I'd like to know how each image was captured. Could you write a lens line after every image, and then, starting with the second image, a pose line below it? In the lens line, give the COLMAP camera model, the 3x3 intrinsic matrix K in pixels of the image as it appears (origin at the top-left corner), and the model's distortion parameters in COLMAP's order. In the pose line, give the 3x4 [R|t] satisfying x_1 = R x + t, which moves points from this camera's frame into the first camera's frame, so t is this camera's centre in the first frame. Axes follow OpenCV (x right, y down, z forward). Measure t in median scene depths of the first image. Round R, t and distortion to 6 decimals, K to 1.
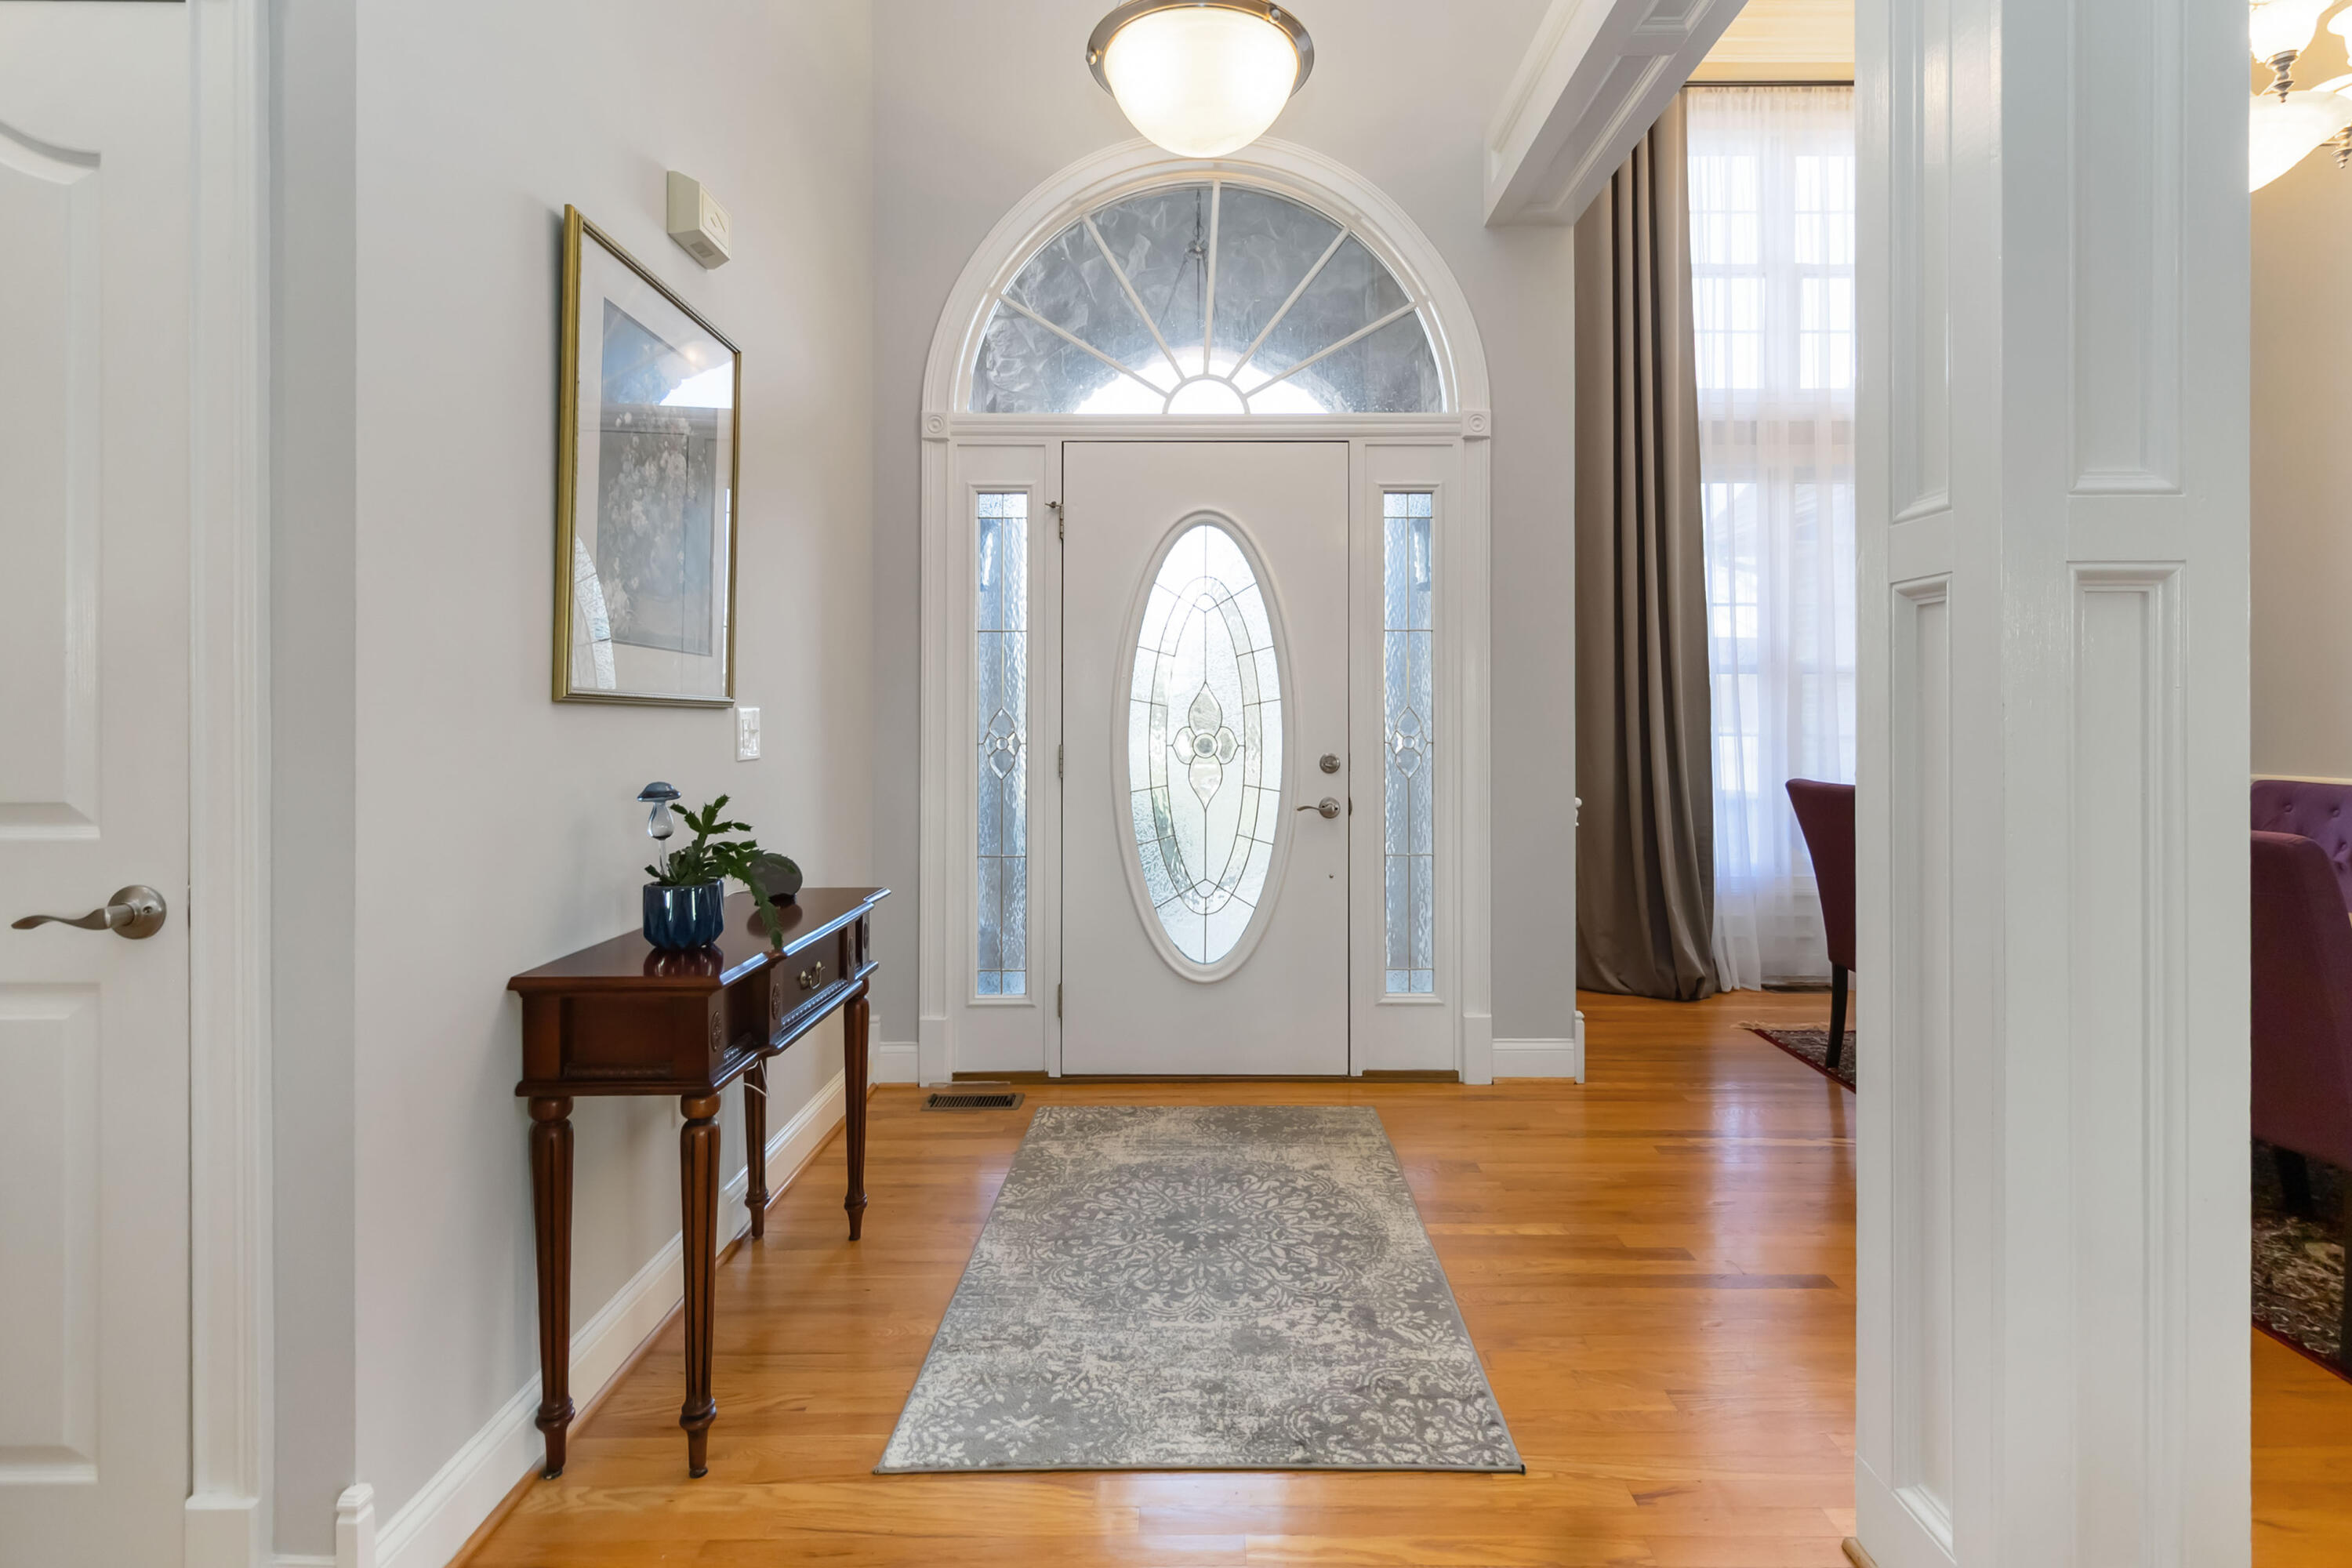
lens RADIAL K [[1022.1, 0, 1184.4], [0, 1022.1, 719.1], [0, 0, 1]] dist [0.000828, 0.000039]
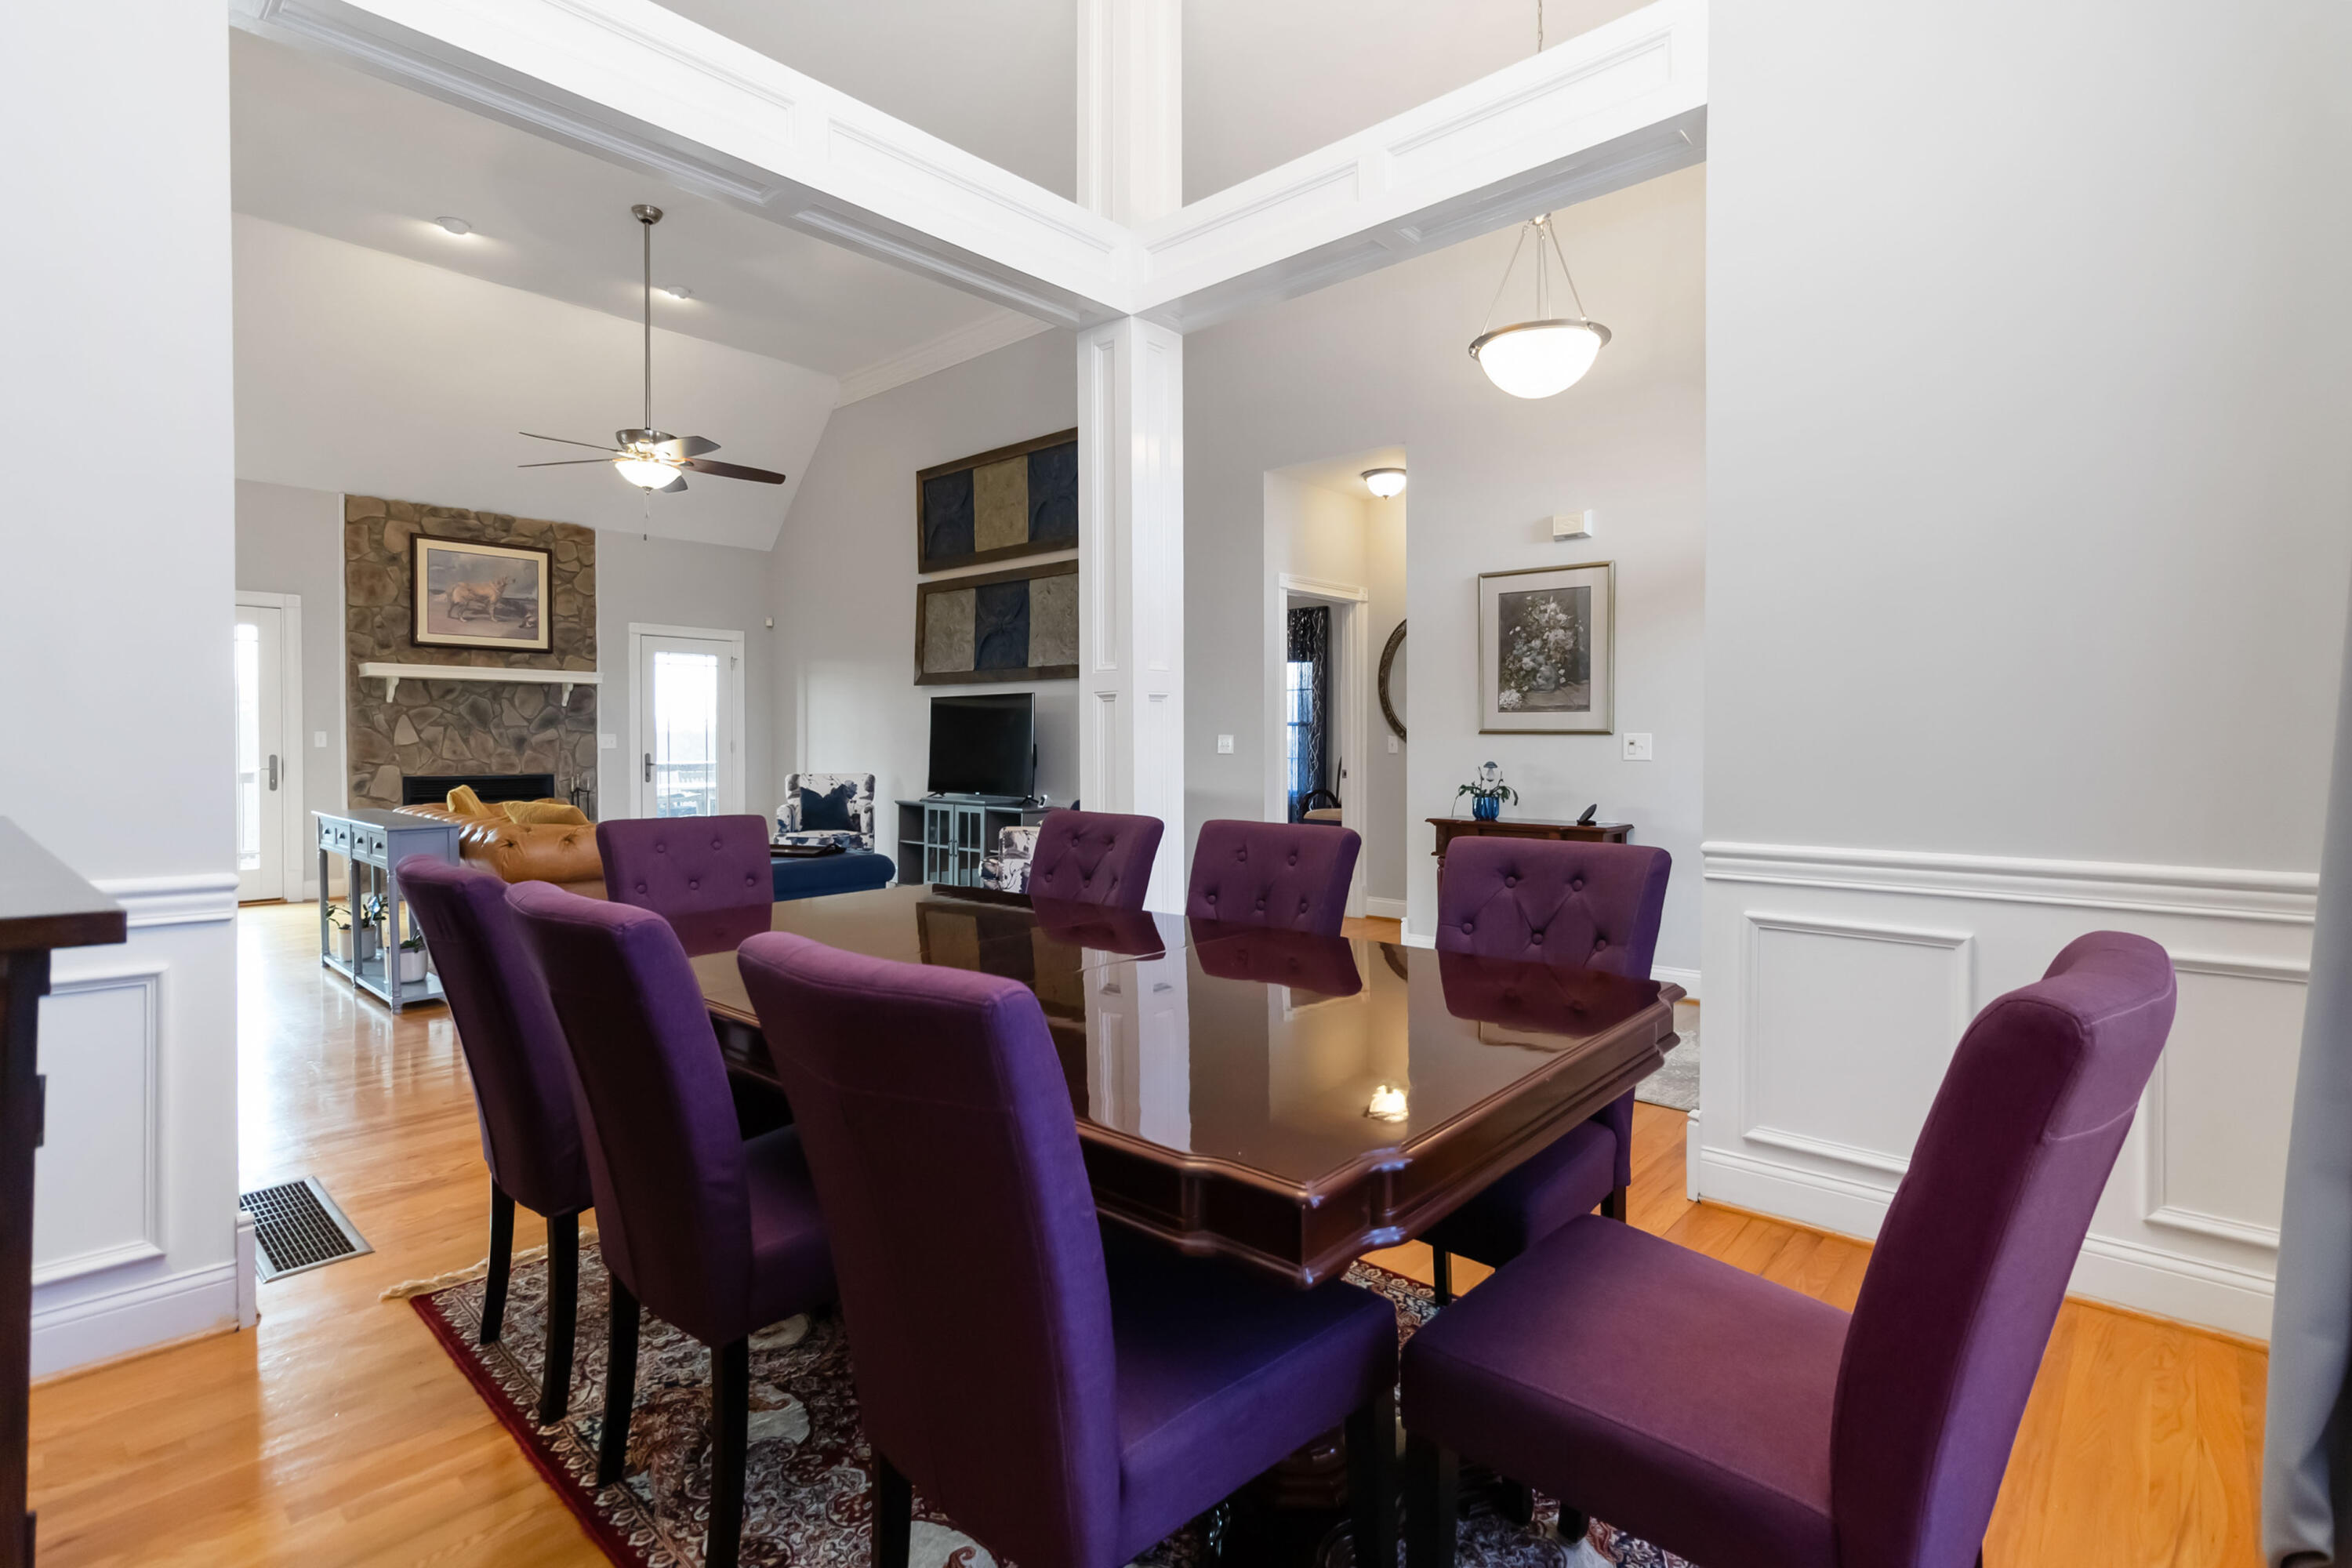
lens RADIAL K [[1112.5, 0, 1171.5], [0, 1112.5, 755.5], [0, 0, 1]] dist [0.013034, 0.000055]
pose [[-0.673327, 0.006996, -0.739312, 1.342336], [-0.004114, 0.999904, 0.013208, 0.003039], [0.739334, 0.011935, -0.673233, 1.433845]]
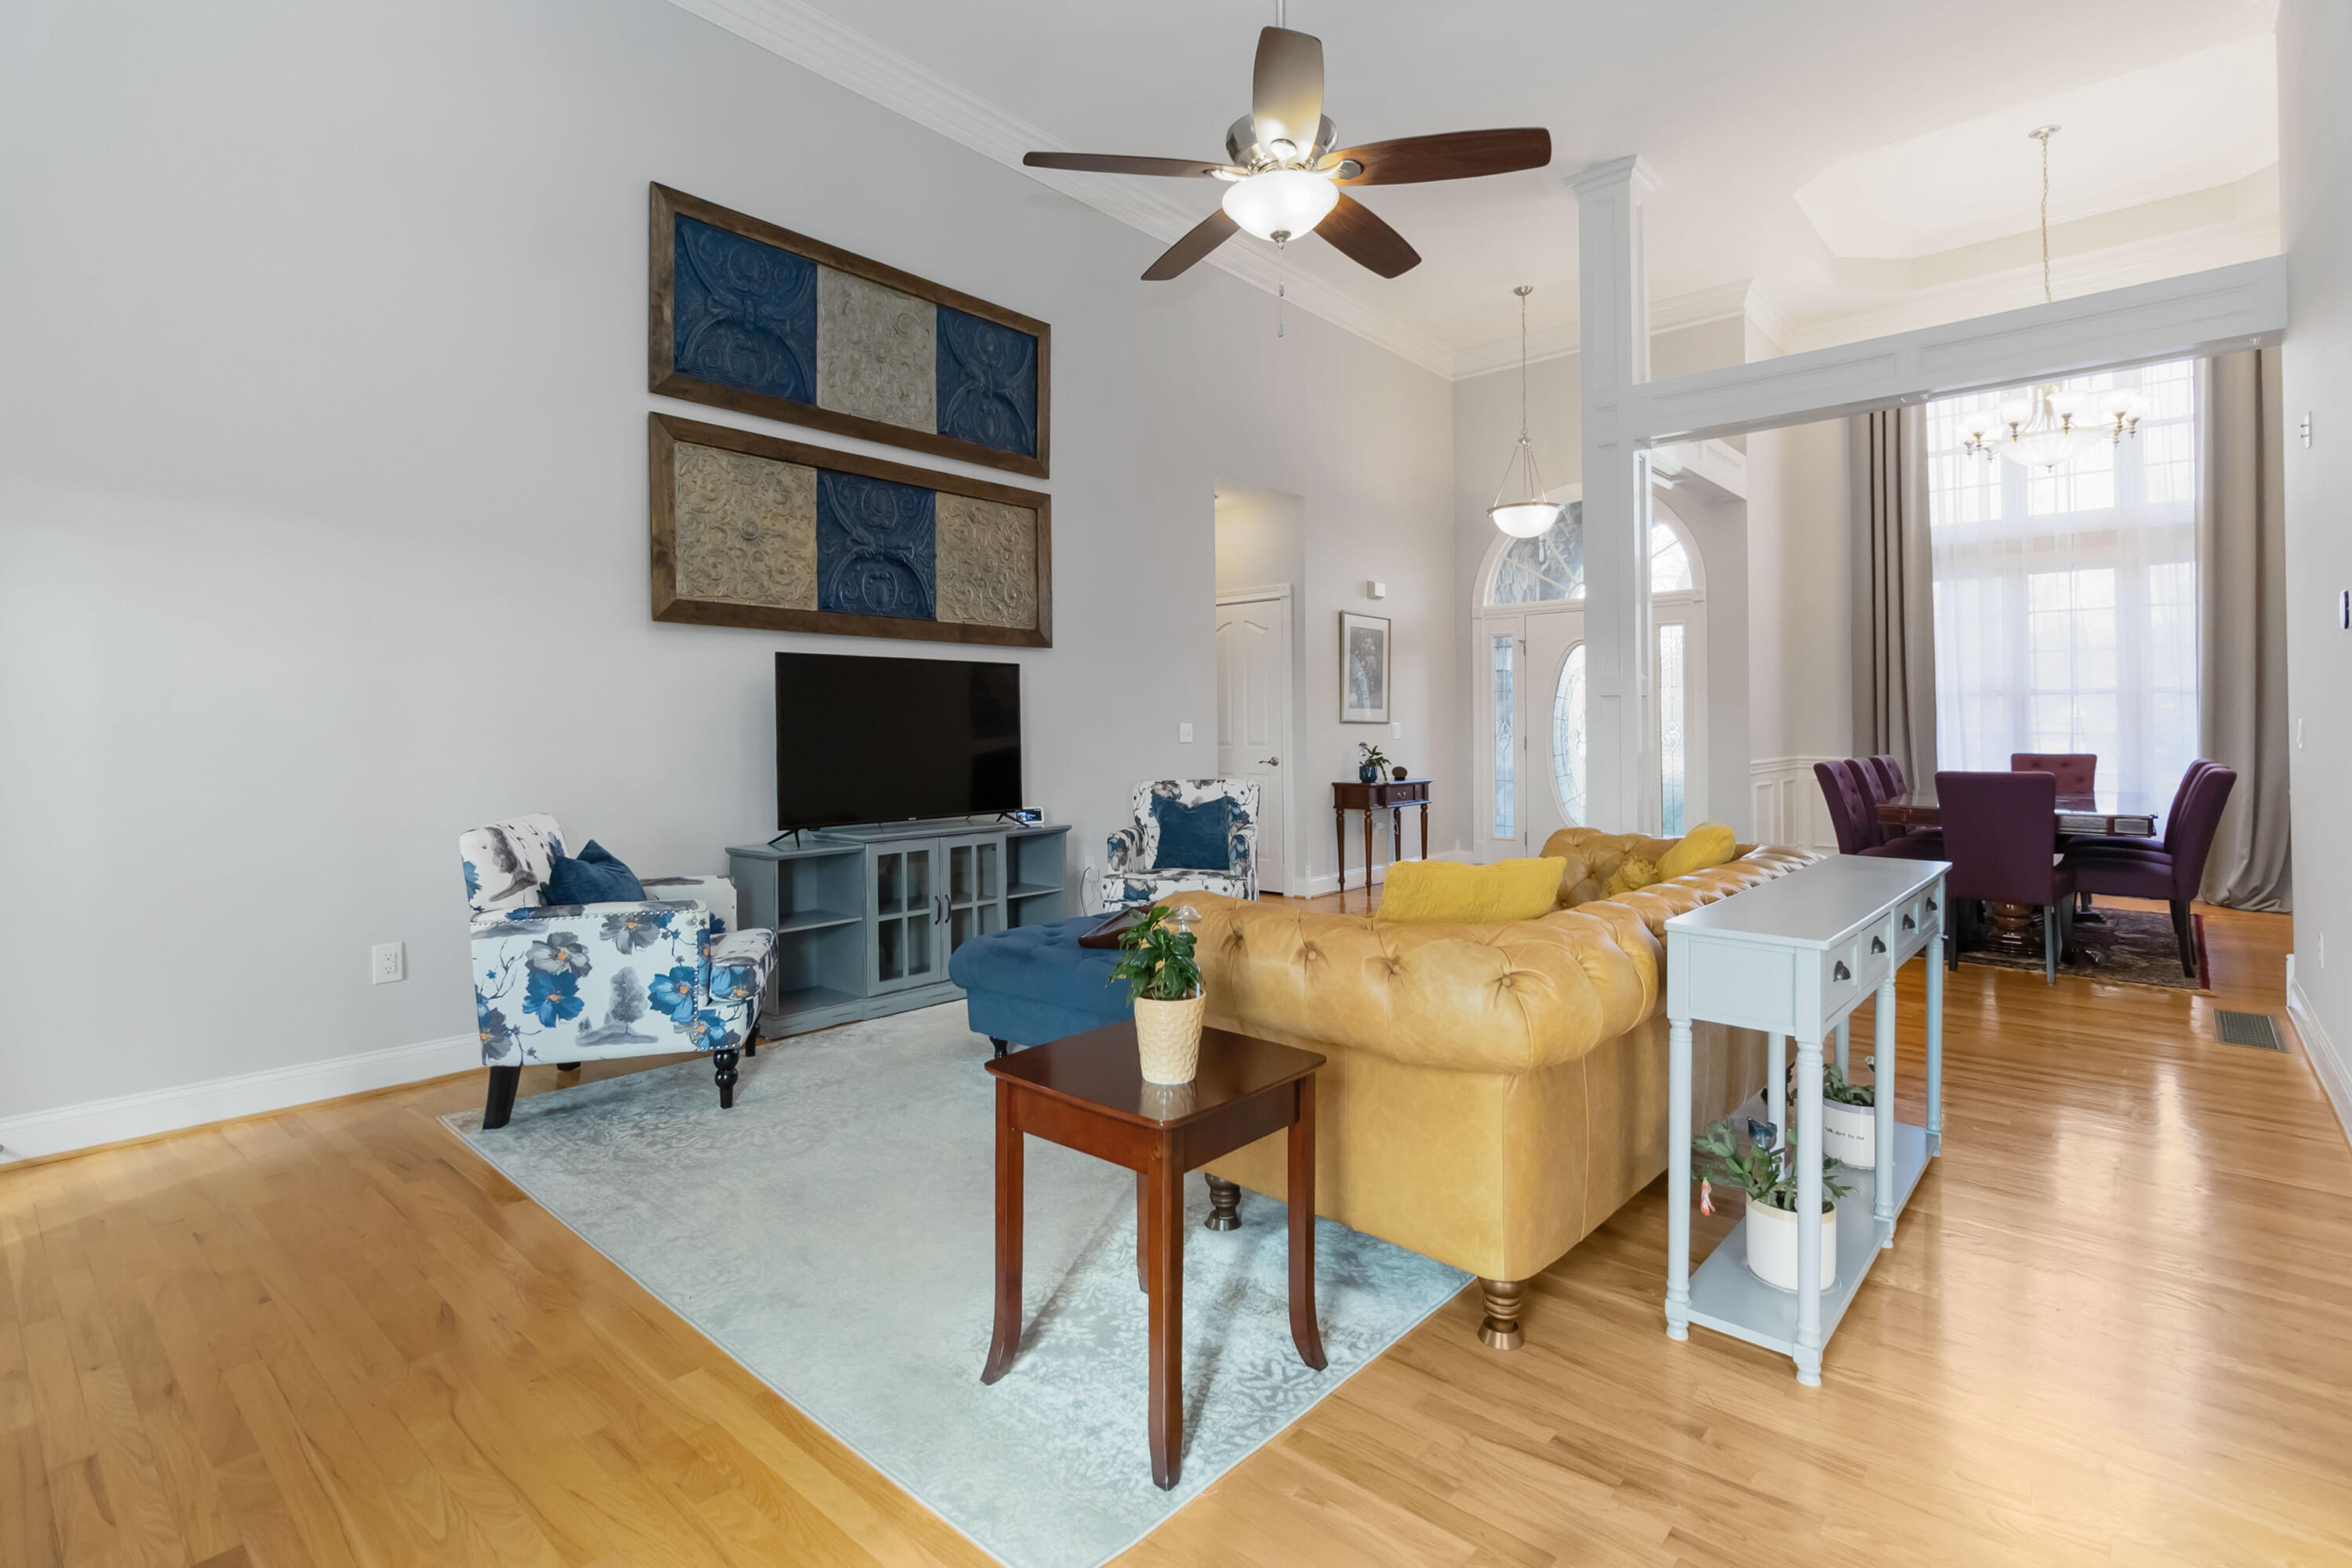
lens RADIAL K [[1104.3, 0, 1174.7], [0, 1104.3, 712.0], [0, 0, 1]] dist [0.000885, 0.000200]
pose [[0.751860, -0.012006, -0.659214, 1.053922], [0.003736, 0.999896, -0.013949, -0.000292], [0.659312, 0.008024, 0.751826, -1.620803]]
